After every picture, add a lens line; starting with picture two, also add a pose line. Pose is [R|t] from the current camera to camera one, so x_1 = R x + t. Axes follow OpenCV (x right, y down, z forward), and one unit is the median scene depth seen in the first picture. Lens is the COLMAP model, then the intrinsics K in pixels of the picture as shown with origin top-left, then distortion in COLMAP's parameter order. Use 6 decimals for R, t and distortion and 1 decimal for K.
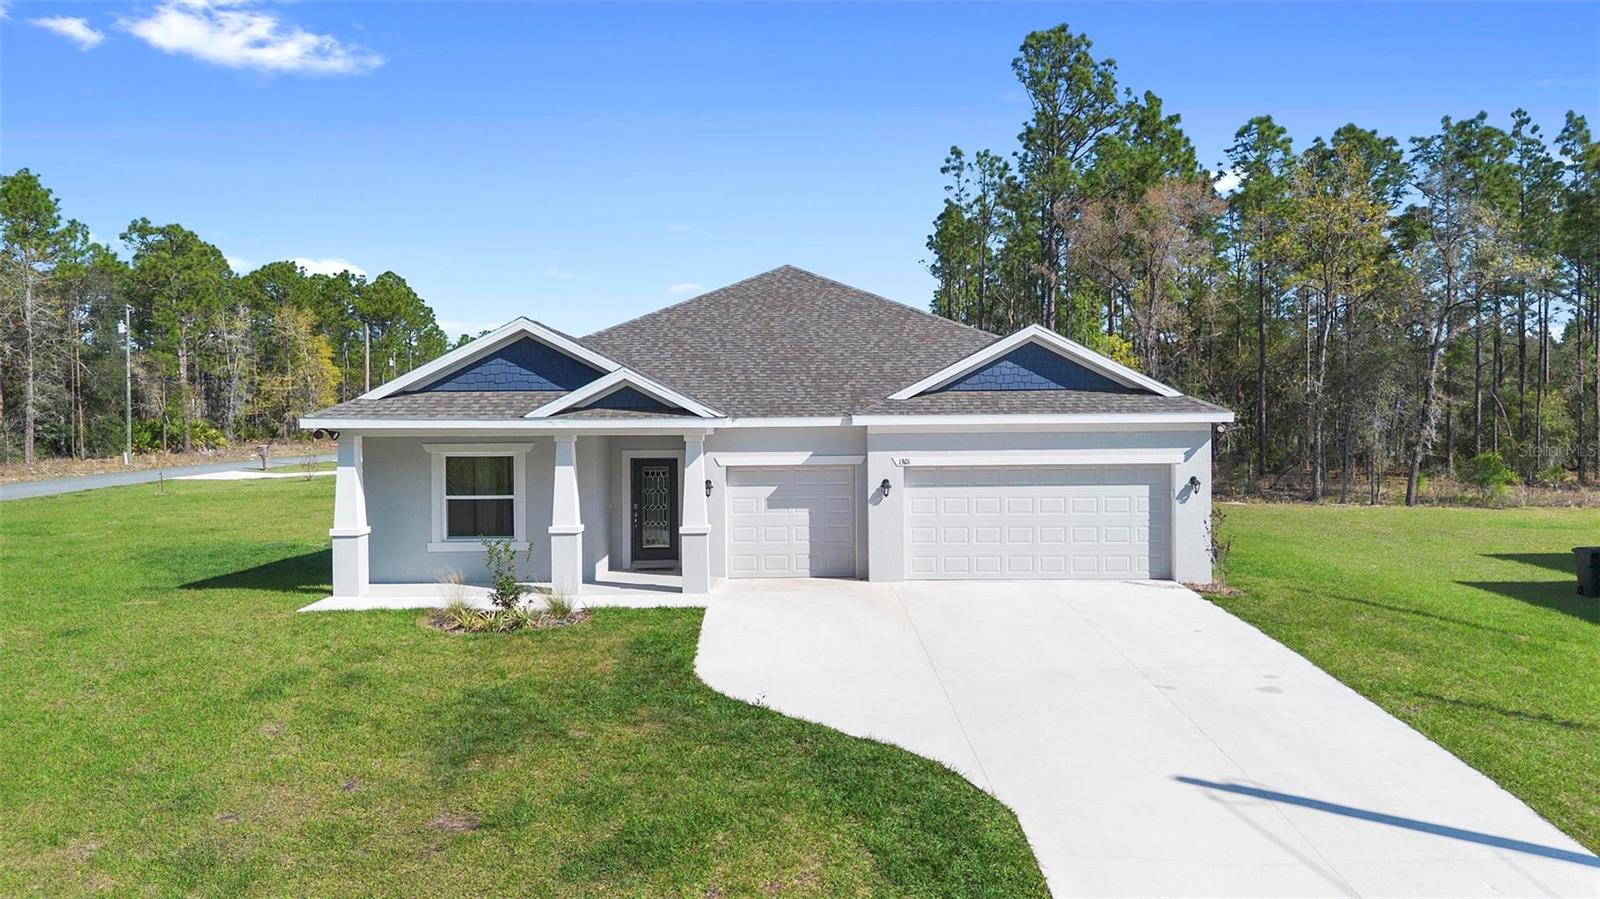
lens RADIAL K [[1115.6, 0, 798.7], [0, 1115.6, 445.5], [0, 0, 1]] dist [0.063348, -0.058551]
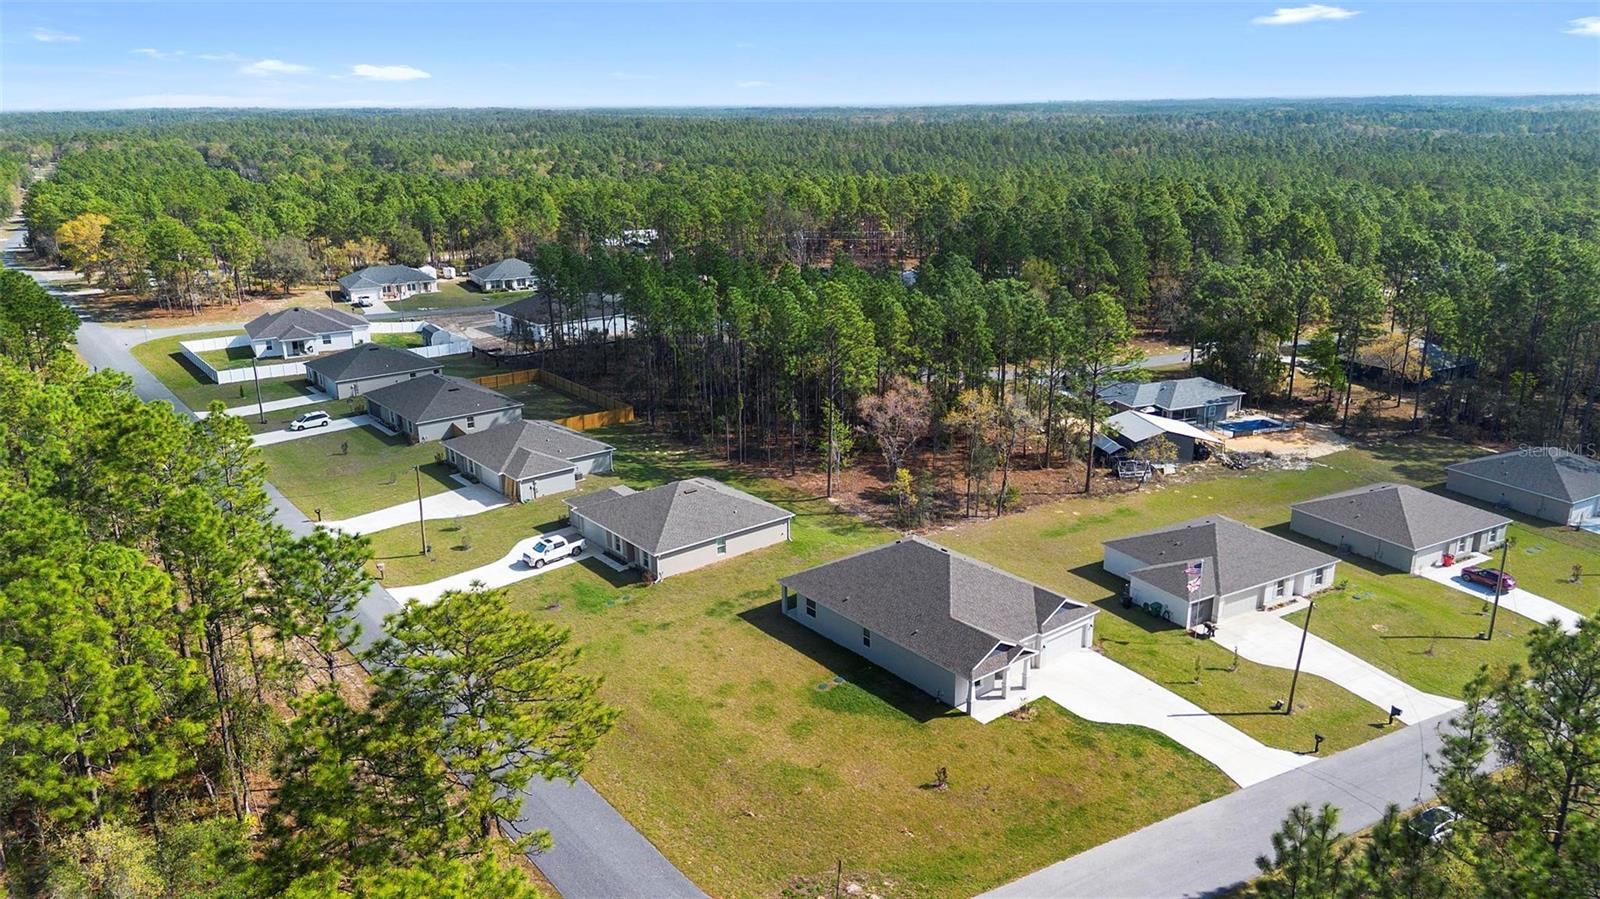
lens RADIAL K [[1115.6, 0, 797.6], [0, 1115.6, 447.7], [0, 0, 1]] dist [0.063348, -0.058551]
pose [[0.781497, -0.188056, 0.594892, -2.908245], [0.006119, 0.955757, 0.294094, -1.857576], [-0.623878, -0.226194, 0.748072, -1.350848]]
